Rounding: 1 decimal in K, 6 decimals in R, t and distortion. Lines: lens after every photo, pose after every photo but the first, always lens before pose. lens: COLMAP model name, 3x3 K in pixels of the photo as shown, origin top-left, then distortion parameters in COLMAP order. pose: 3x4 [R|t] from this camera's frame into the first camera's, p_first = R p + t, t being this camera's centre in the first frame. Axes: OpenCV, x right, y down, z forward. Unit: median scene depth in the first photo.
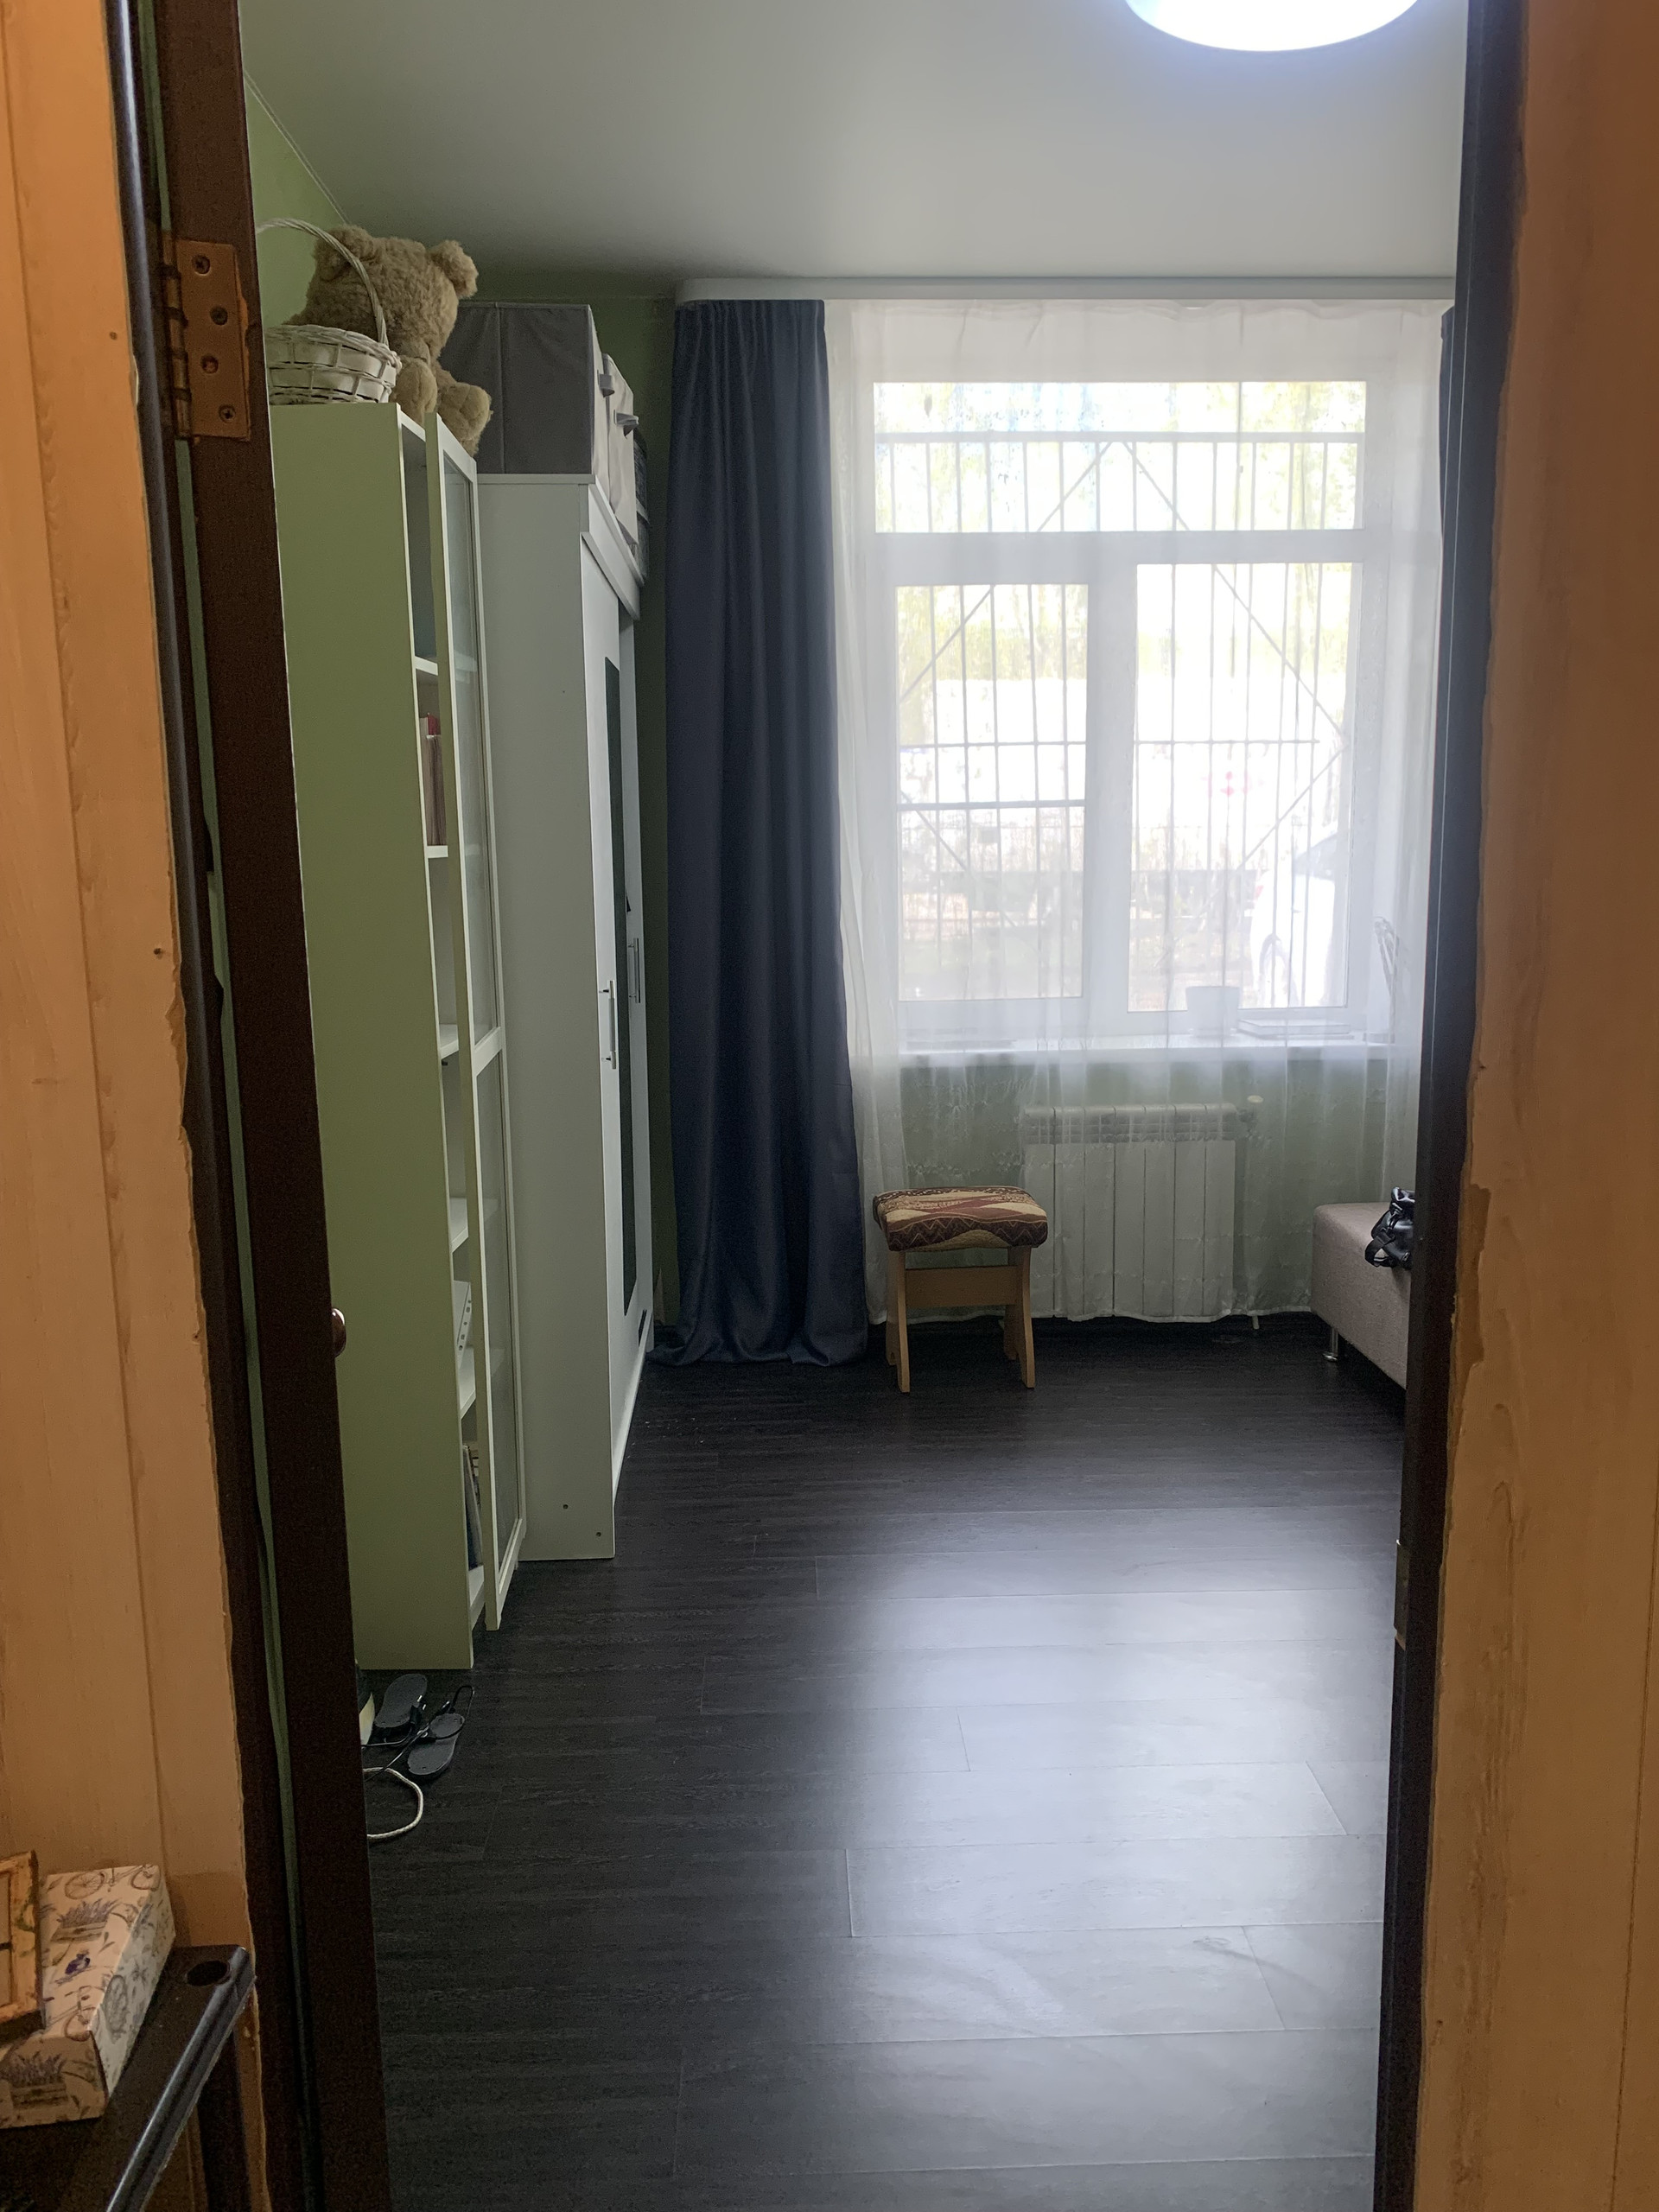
lens RADIAL K [[1684.2, 0, 841.4], [0, 1684.2, 1113.0], [0, 0, 1]] dist [0.008126, -0.011090]
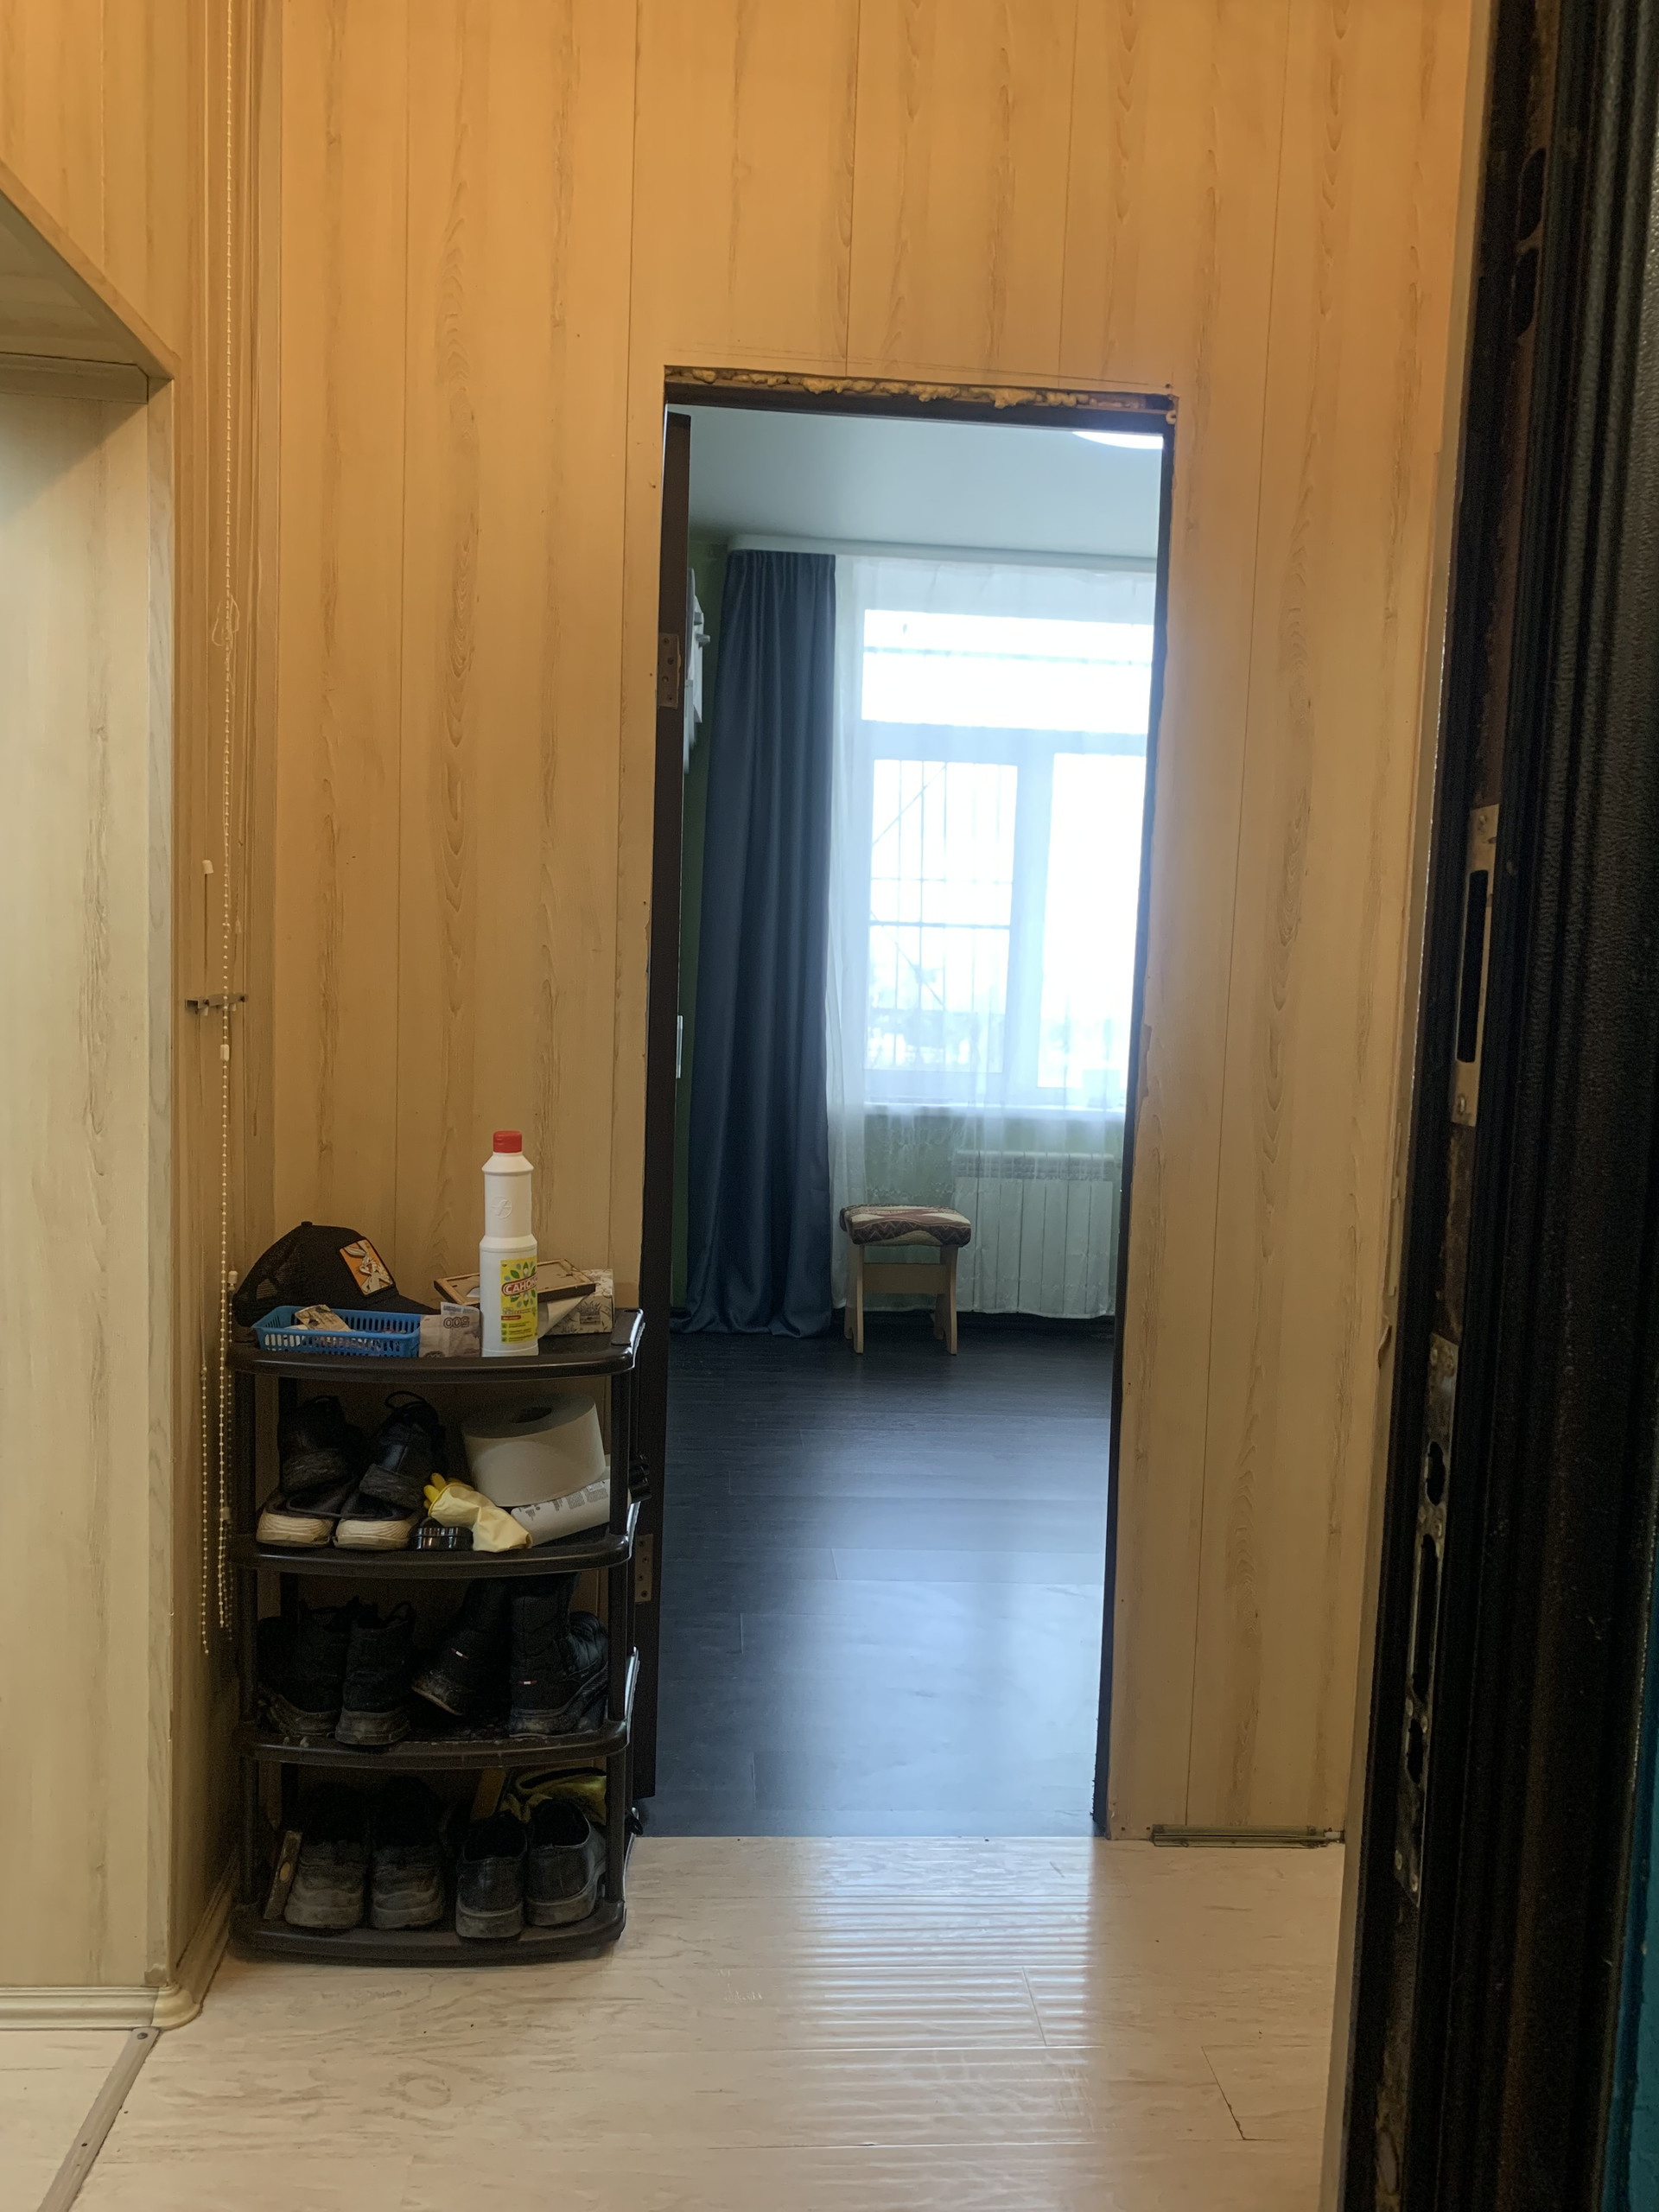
lens RADIAL K [[1684.2, 0, 841.4], [0, 1684.2, 1113.0], [0, 0, 1]] dist [0.008126, -0.011090]
pose [[0.997857, 0.049817, 0.042426, -0.040087], [-0.045908, 0.995010, -0.088585, 0.090974], [-0.046627, 0.086447, 0.995165, -0.322401]]
